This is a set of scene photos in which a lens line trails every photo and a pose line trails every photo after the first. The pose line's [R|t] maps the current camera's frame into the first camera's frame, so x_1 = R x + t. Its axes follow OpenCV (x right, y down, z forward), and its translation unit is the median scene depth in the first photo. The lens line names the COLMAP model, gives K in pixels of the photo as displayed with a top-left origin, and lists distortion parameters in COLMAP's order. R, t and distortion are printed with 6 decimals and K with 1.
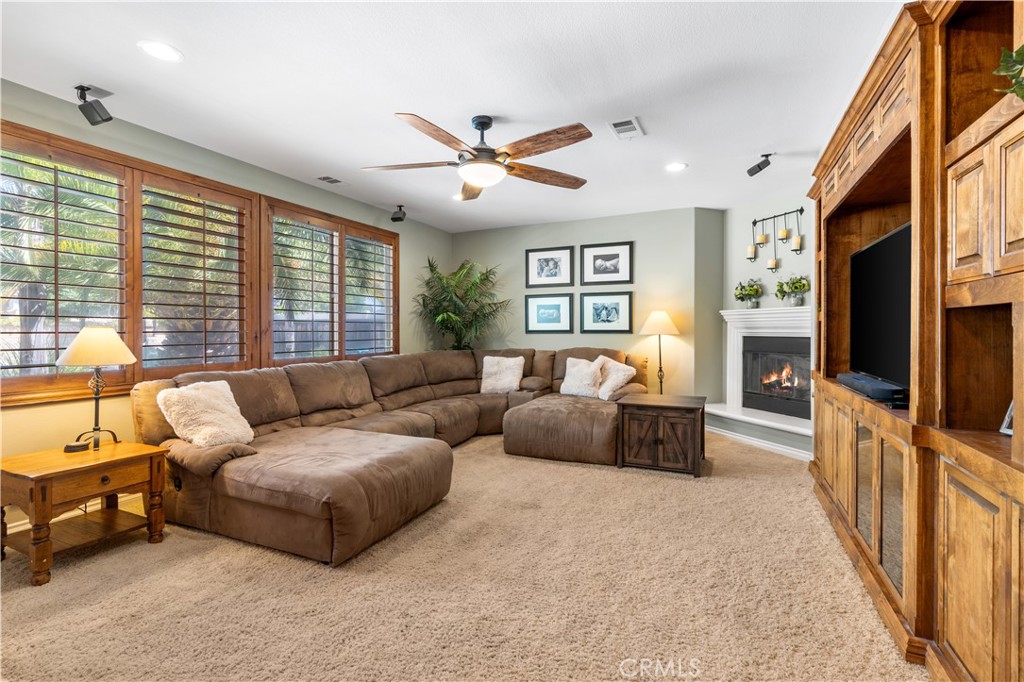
lens RADIAL K [[478.9, 0, 503.4], [0, 478.9, 333.9], [0, 0, 1]] dist [-0.010271, 0.002958]
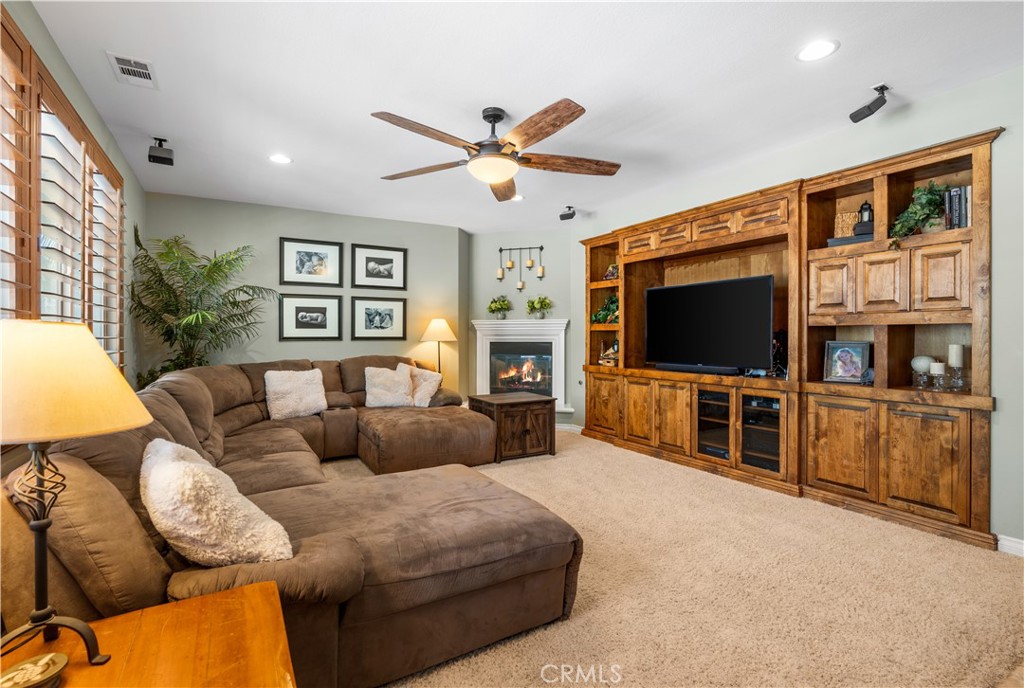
lens RADIAL K [[478.9, 0, 521.8], [0, 478.9, 339.2], [0, 0, 1]] dist [-0.010271, 0.002958]
pose [[0.564703, -0.002405, 0.825291, -0.473303], [0.006293, 0.999979, -0.001393, -0.000181], [-0.825270, 0.005980, 0.564706, 0.256727]]
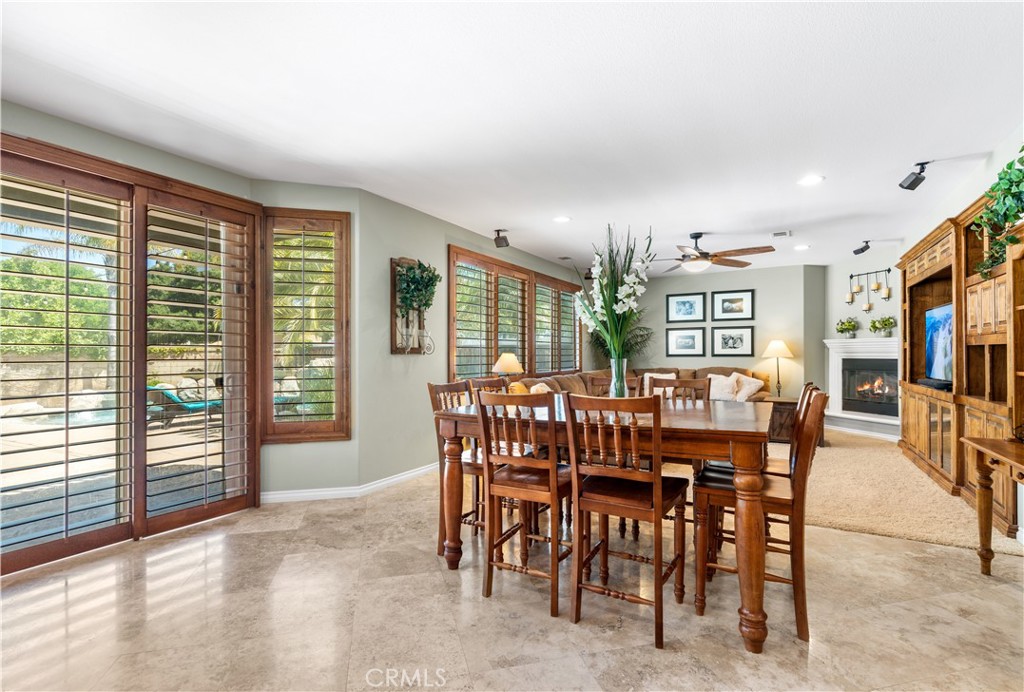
lens RADIAL K [[478.9, 0, 498.0], [0, 478.9, 351.1], [0, 0, 1]] dist [-0.010271, 0.002958]
pose [[0.993959, -0.000518, -0.109753, -0.341384], [-0.001015, 0.999903, -0.013913, 0.003310], [0.109750, 0.013940, 0.993862, -0.483608]]
